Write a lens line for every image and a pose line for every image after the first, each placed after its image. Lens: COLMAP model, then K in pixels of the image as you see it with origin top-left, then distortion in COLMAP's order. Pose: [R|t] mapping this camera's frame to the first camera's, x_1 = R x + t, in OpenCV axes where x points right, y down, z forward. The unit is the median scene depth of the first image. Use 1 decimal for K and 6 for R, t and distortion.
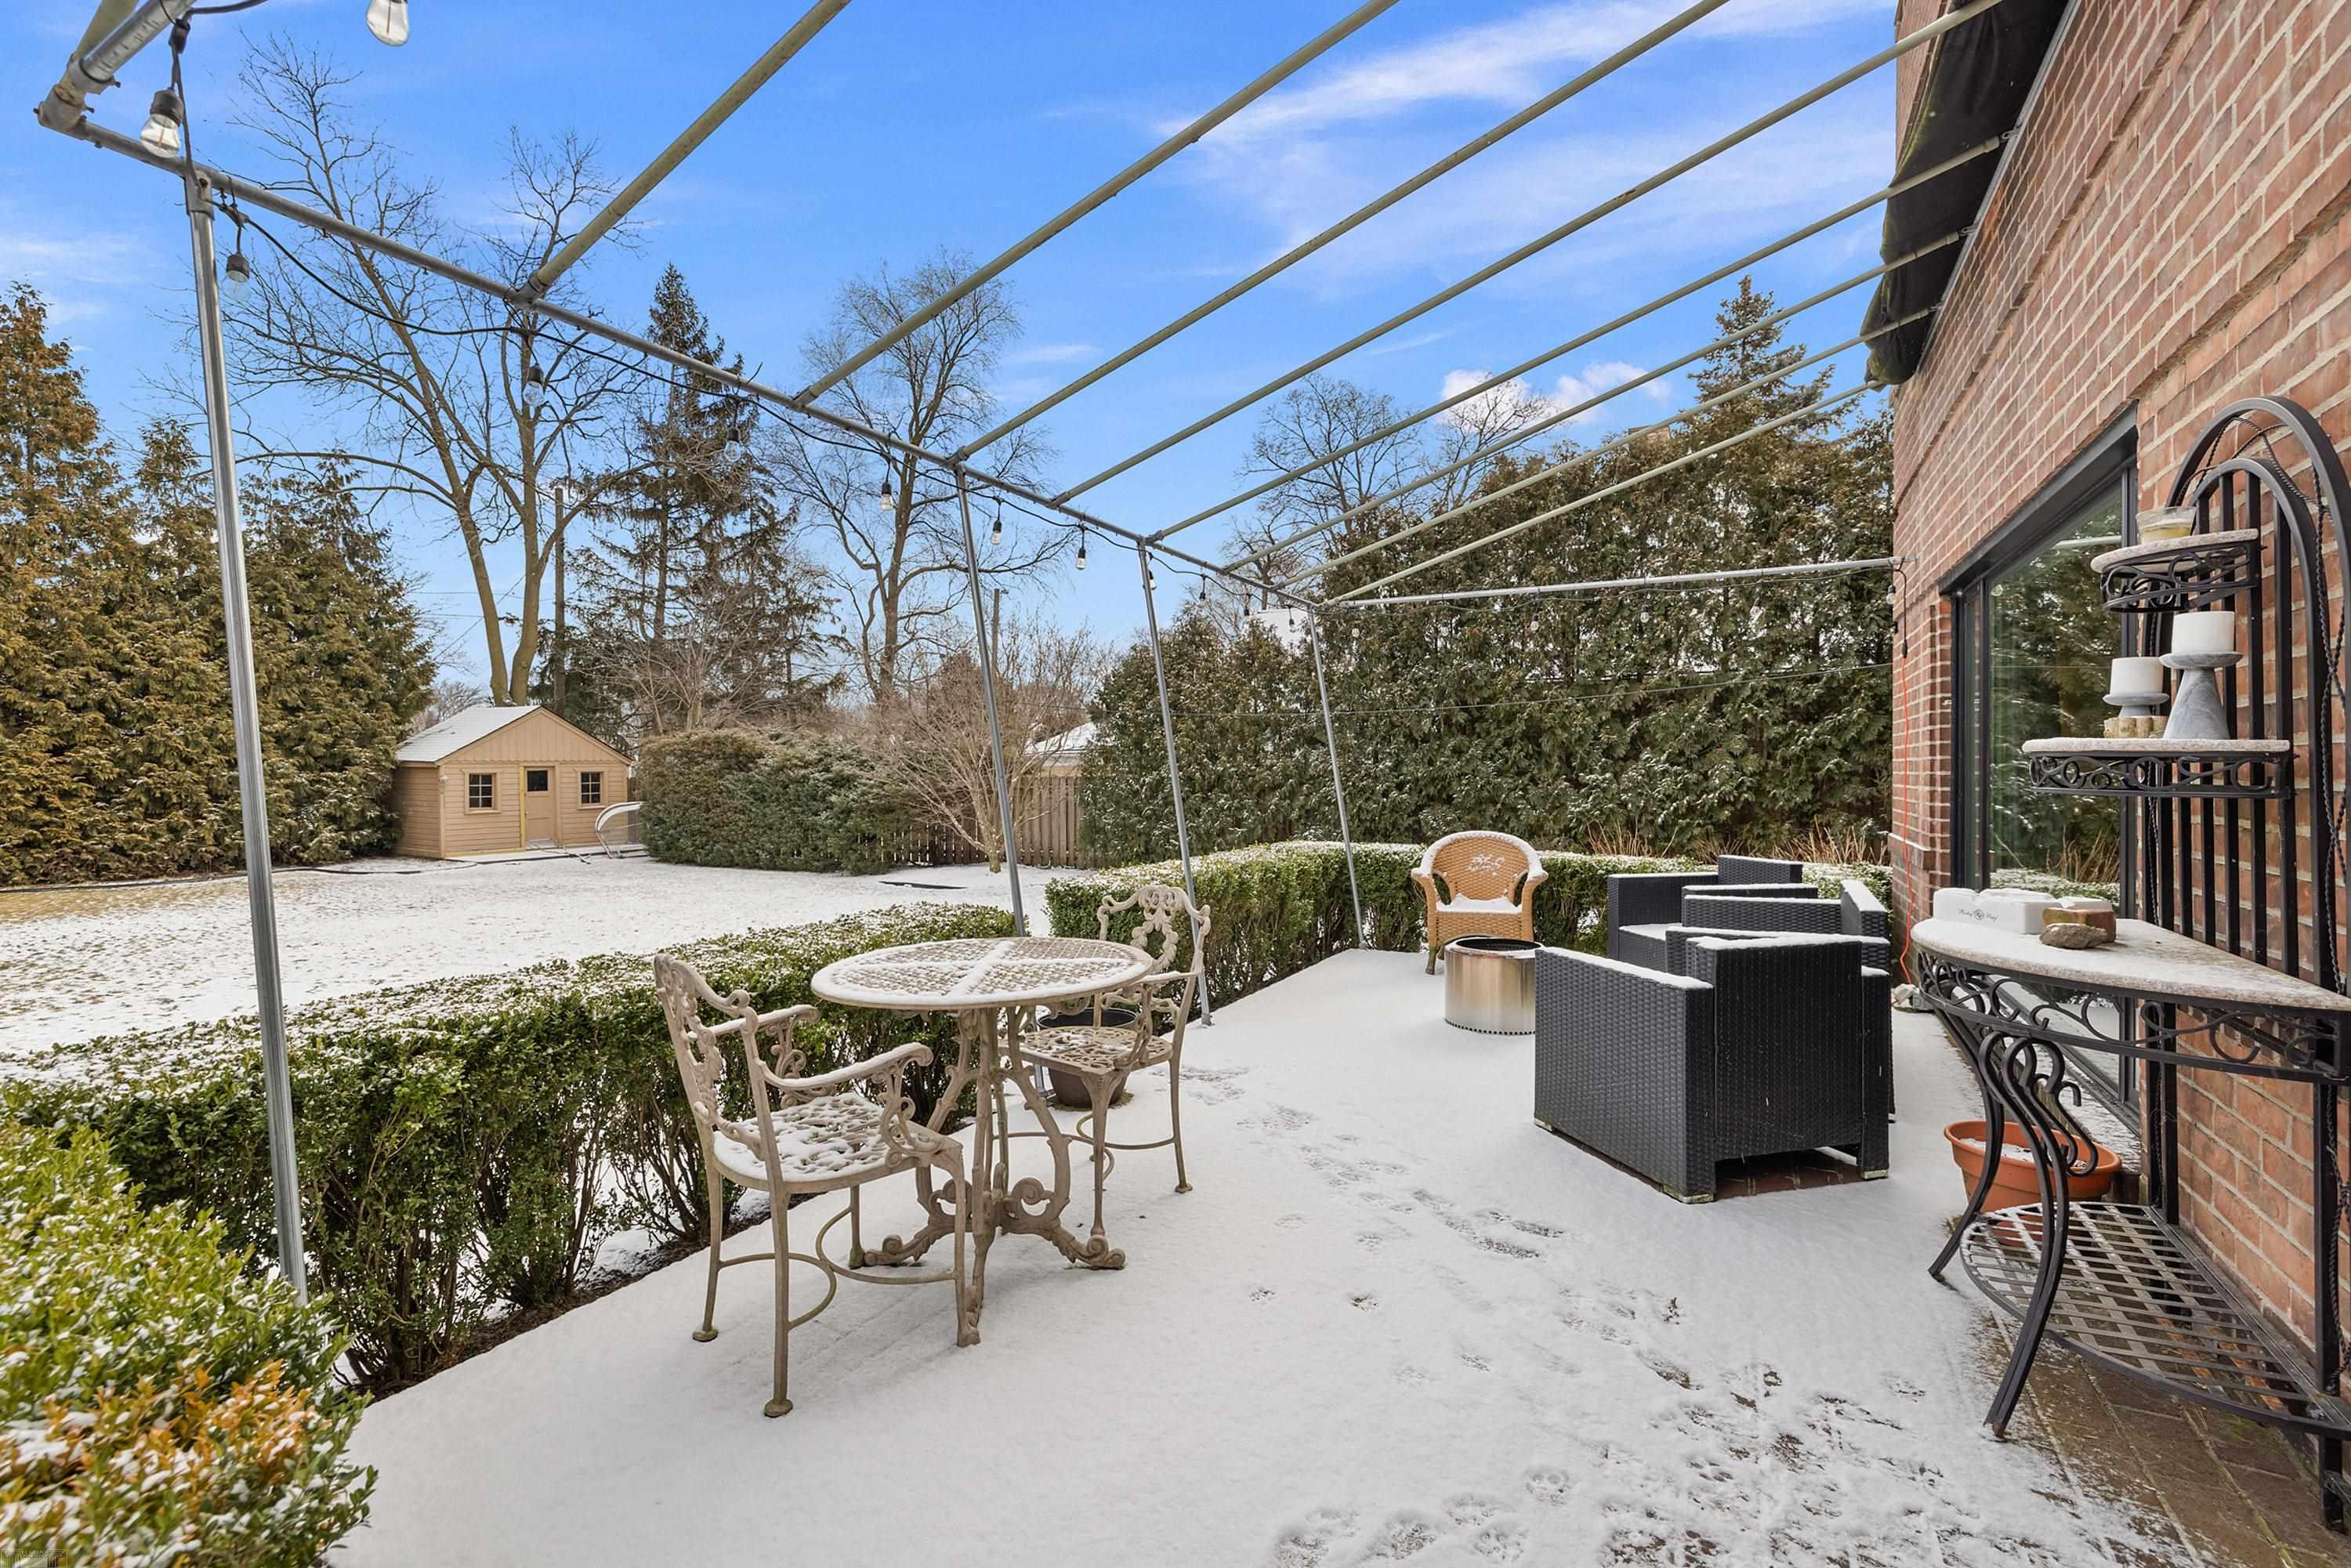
lens RADIAL K [[1000.3, 0, 1175.6], [0, 1000.3, 756.2], [0, 0, 1]] dist [-0.000159, 0.000074]
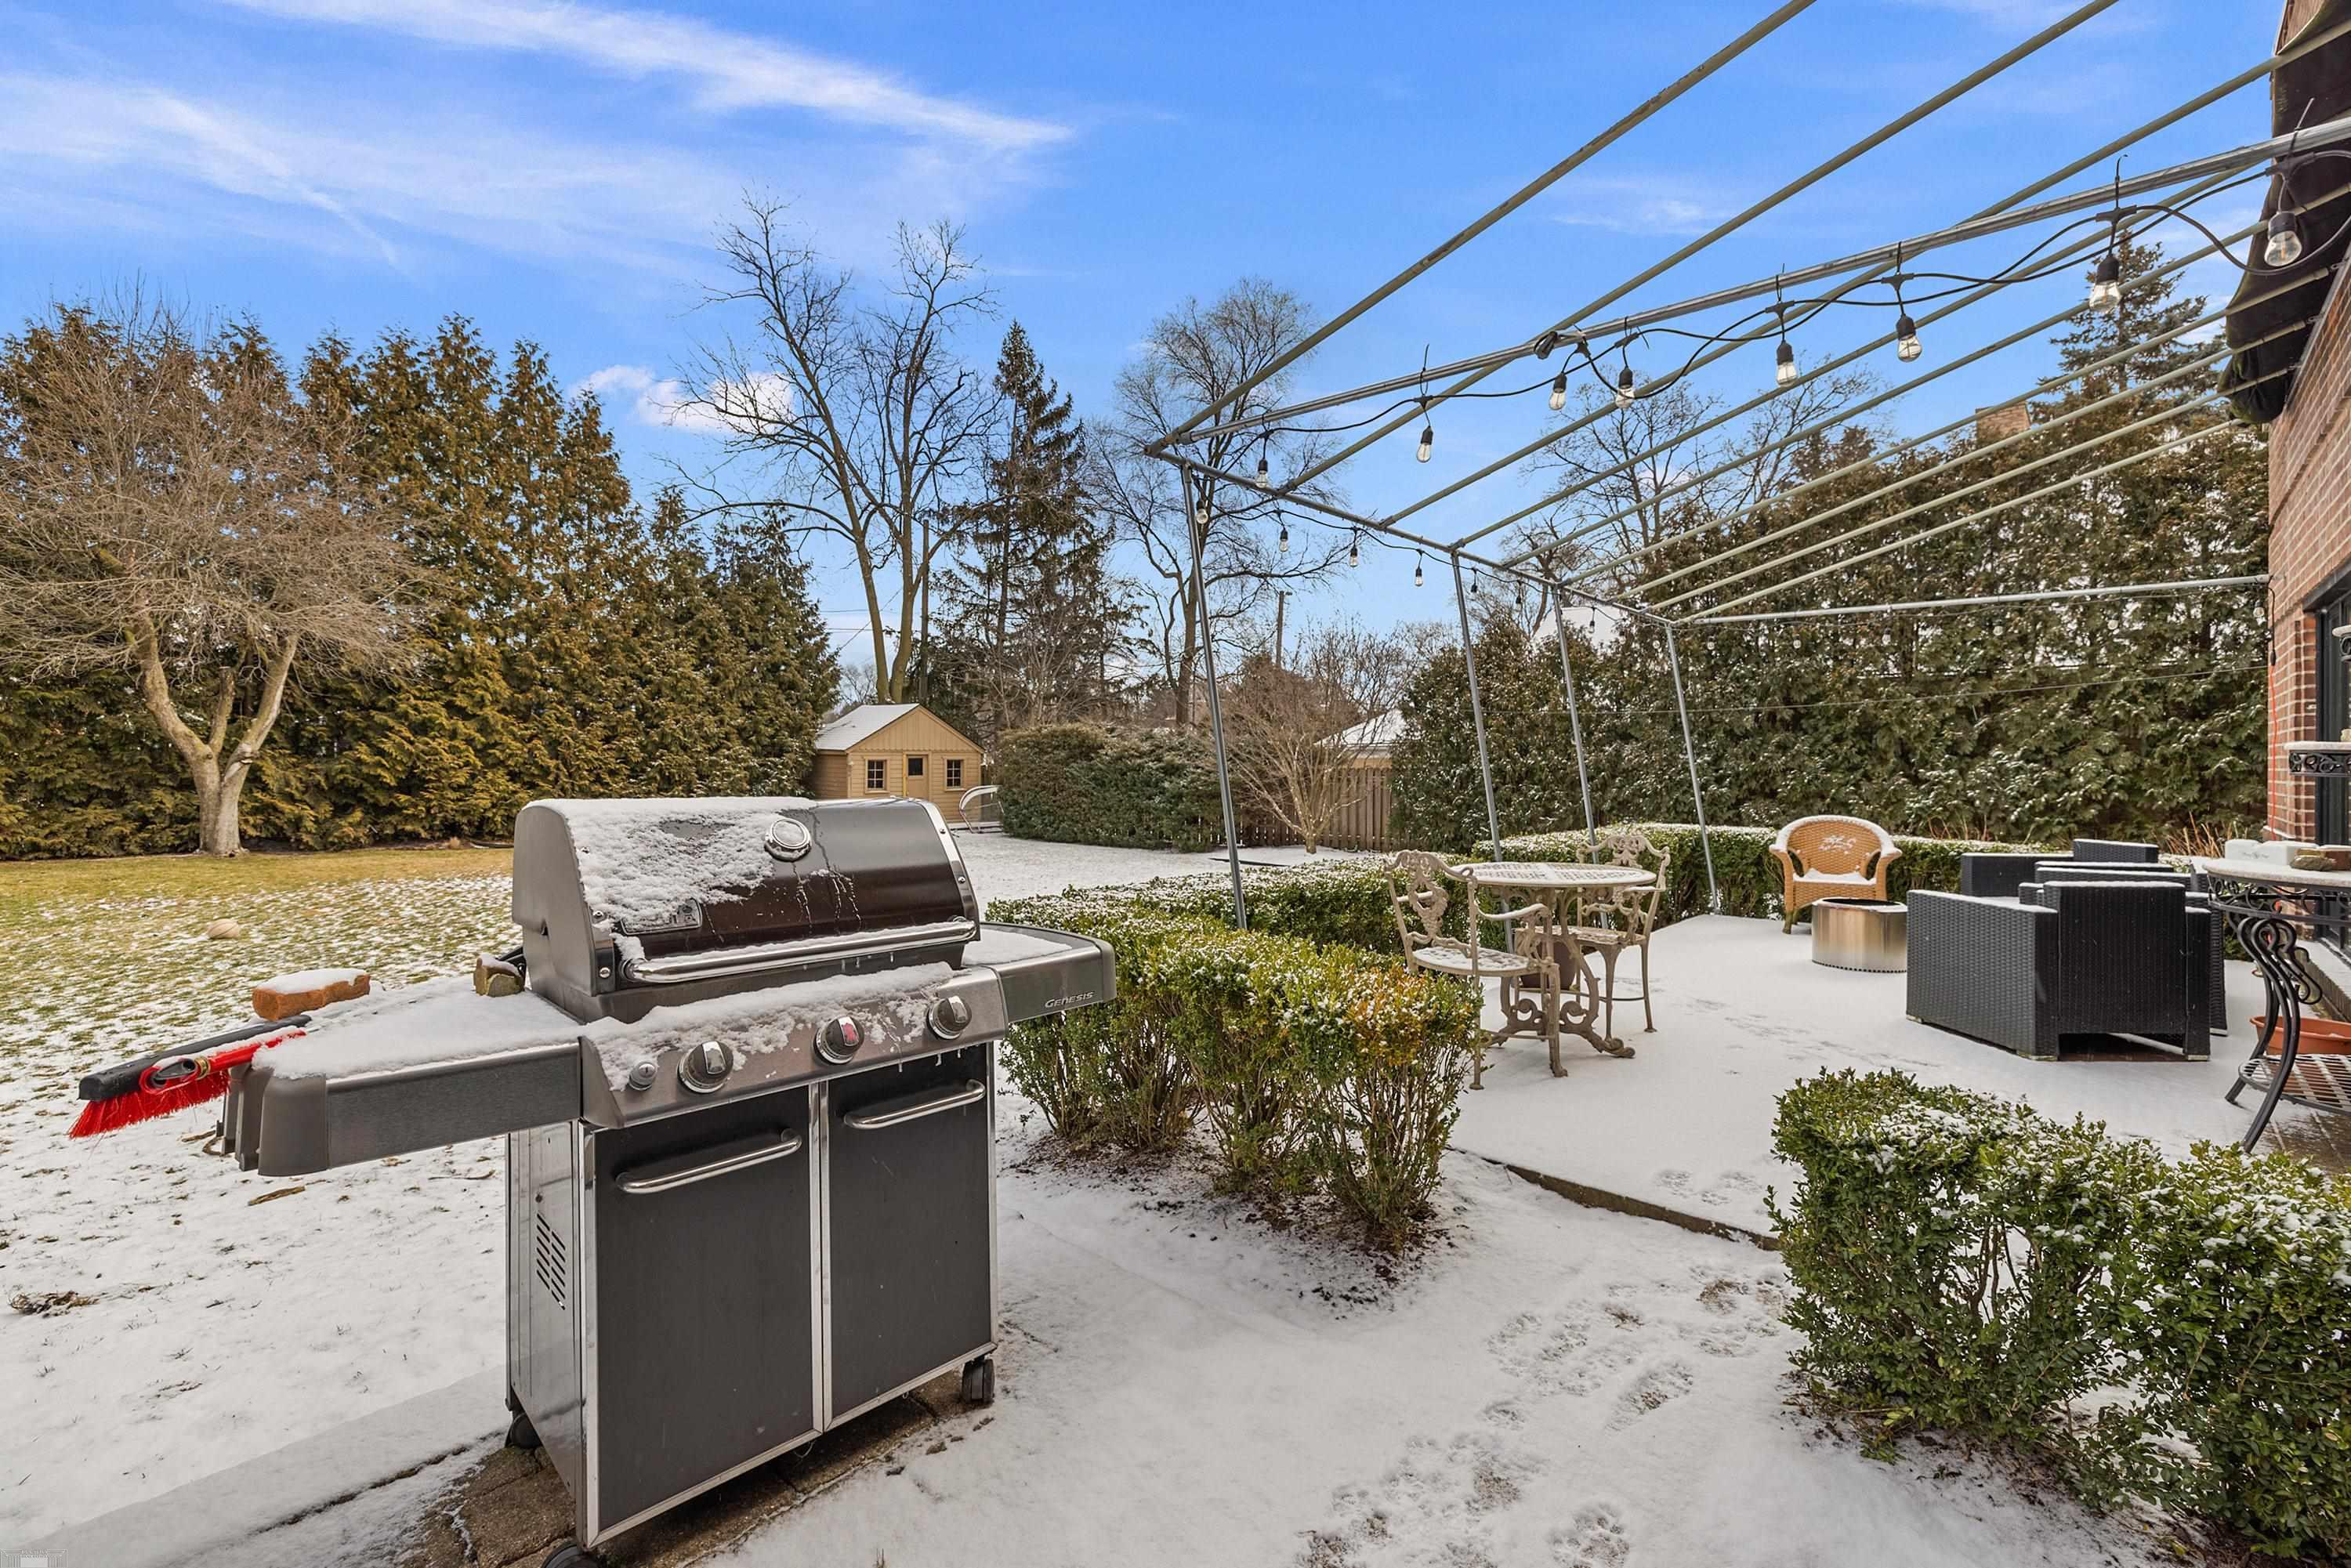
lens RADIAL K [[1016.5, 0, 1172.7], [0, 1016.5, 742.8], [0, 0, 1]] dist [0.005751, -0.000235]
pose [[0.971865, 0.005444, -0.235476, -0.064809], [-0.006923, 0.999961, -0.005452, 0.000723], [0.235438, 0.006928, 0.971865, -0.133085]]
